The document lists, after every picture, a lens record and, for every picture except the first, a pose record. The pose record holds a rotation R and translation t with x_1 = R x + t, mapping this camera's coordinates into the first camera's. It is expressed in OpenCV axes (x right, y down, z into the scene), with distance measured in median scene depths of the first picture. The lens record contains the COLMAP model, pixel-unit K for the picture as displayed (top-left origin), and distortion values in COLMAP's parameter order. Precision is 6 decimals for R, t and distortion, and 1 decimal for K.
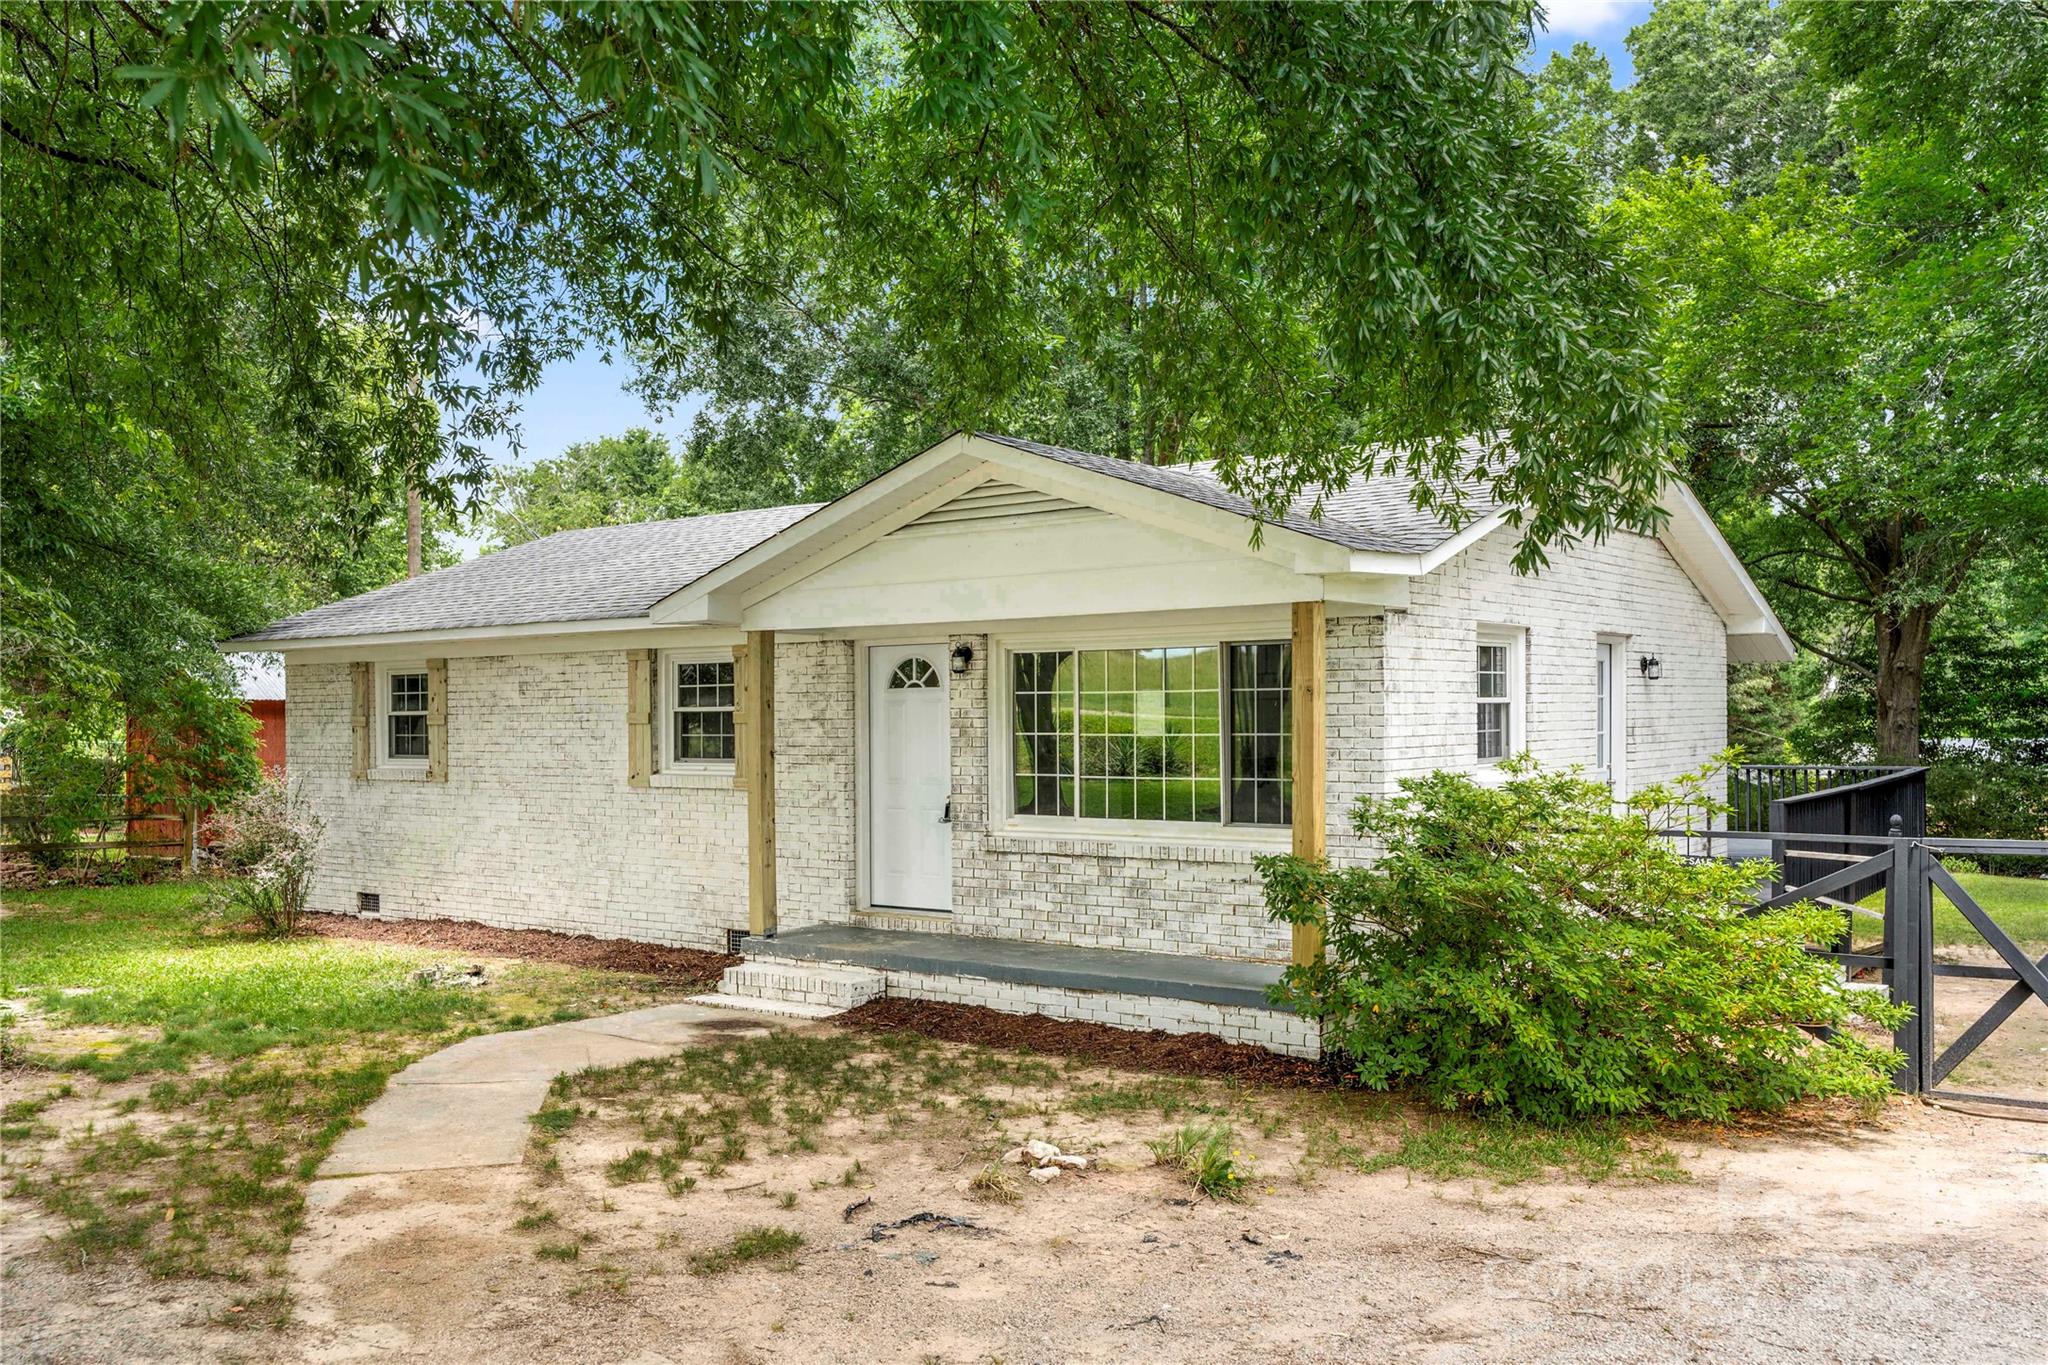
lens RADIAL K [[1780.0, 0, 1025.9], [0, 1780.0, 687.3], [0, 0, 1]] dist [0.011367, -0.001473]
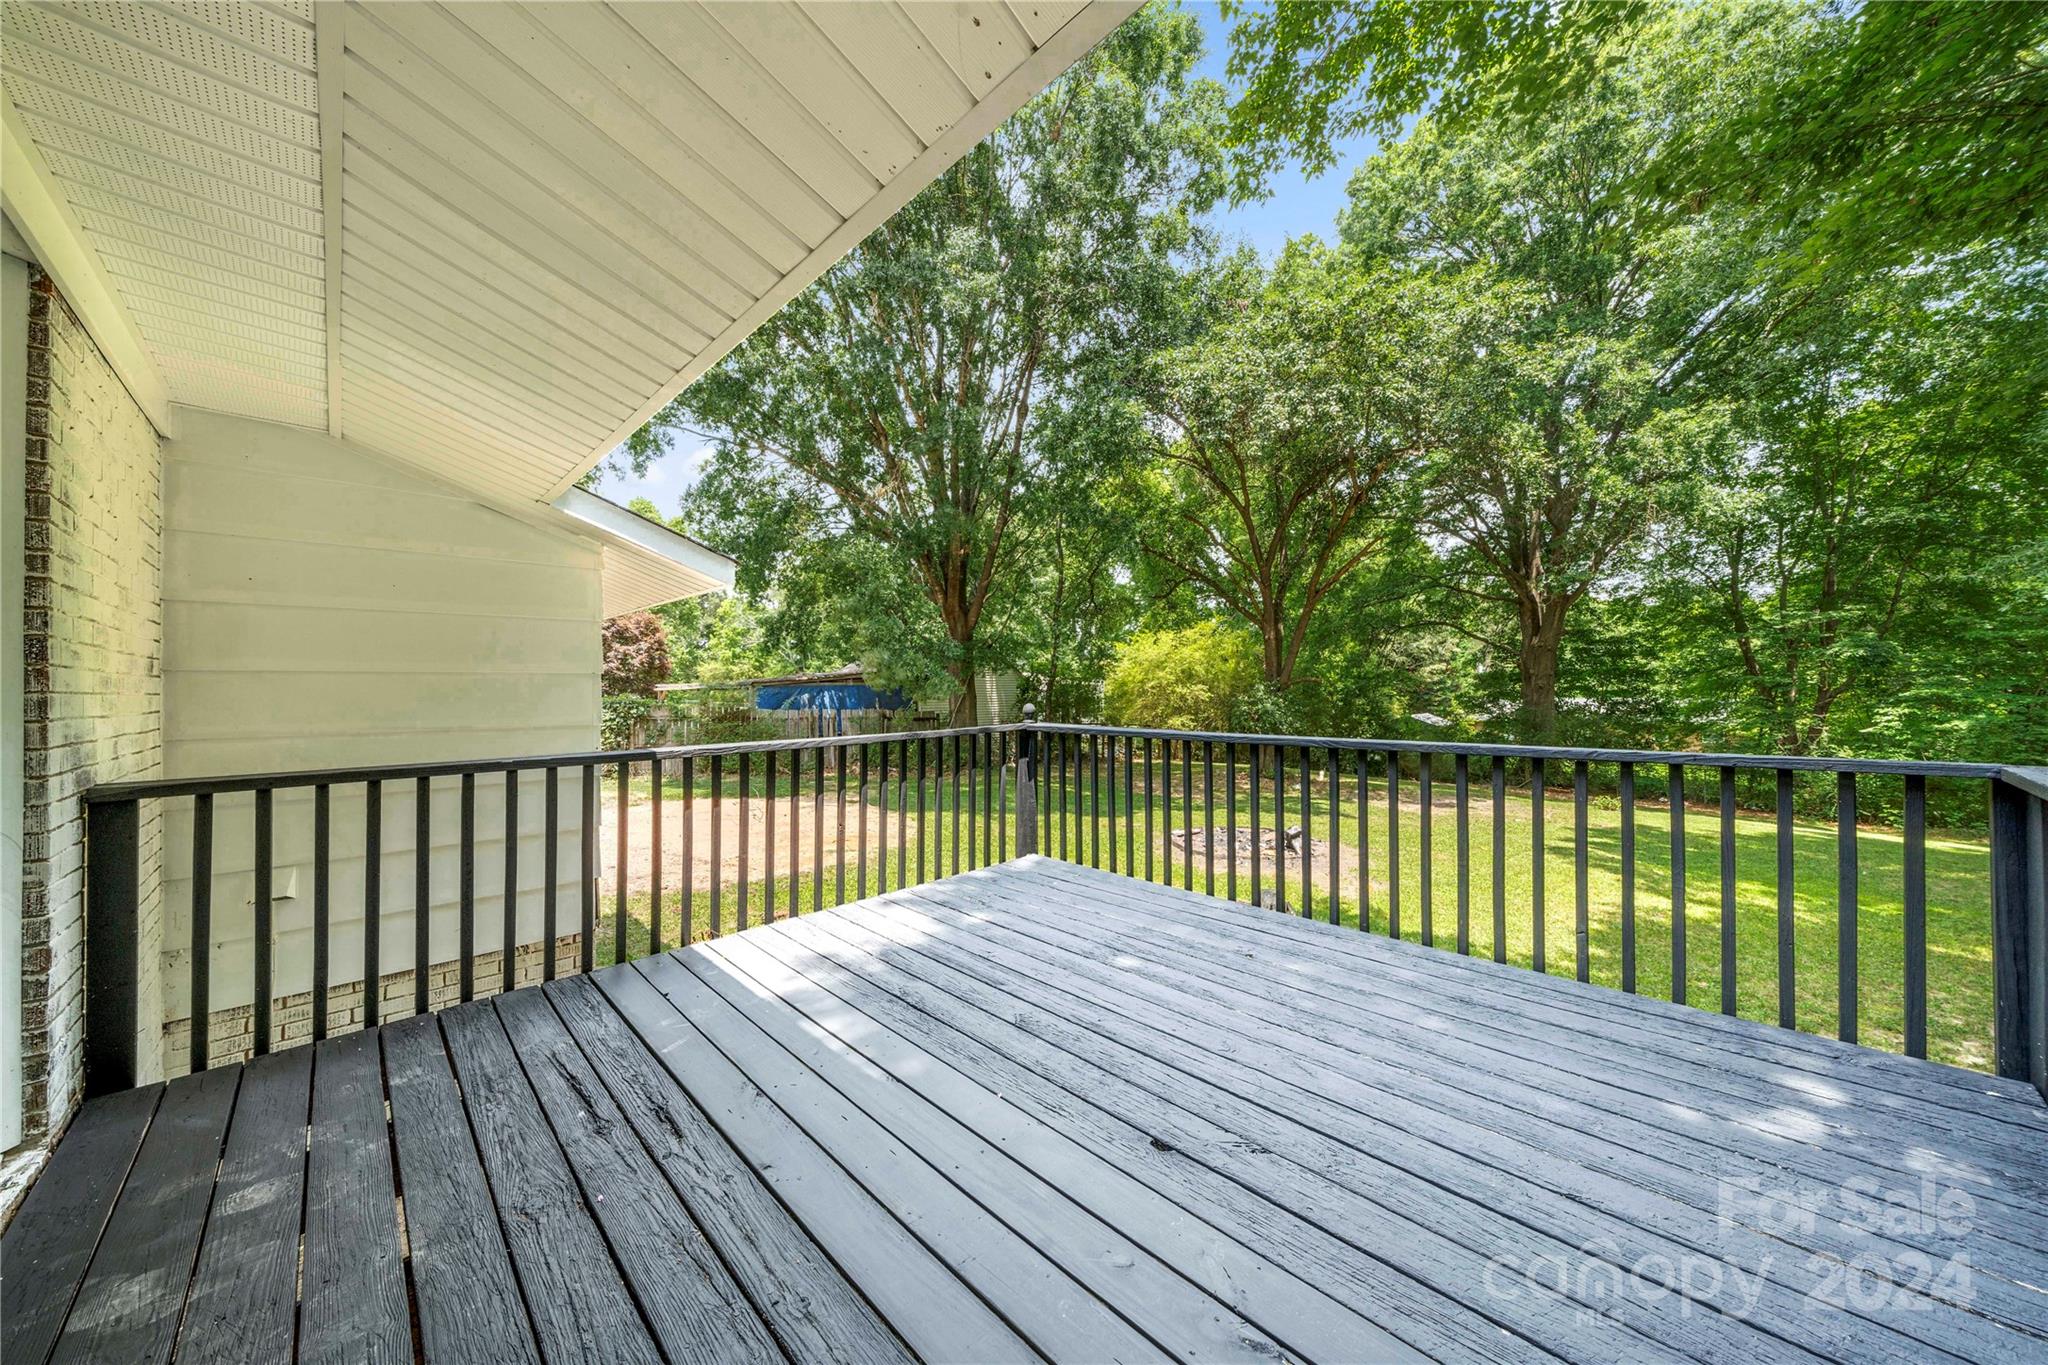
lens RADIAL K [[731.8, 0, 1020.8], [0, 731.8, 678.7], [0, 0, 1]] dist [-0.000515, -0.000042]
pose [[0.991487, 0.005580, -0.130089, 0.130894], [-0.005111, 0.999979, 0.003942, 0.012379], [0.130108, -0.003243, 0.991494, 0.312049]]
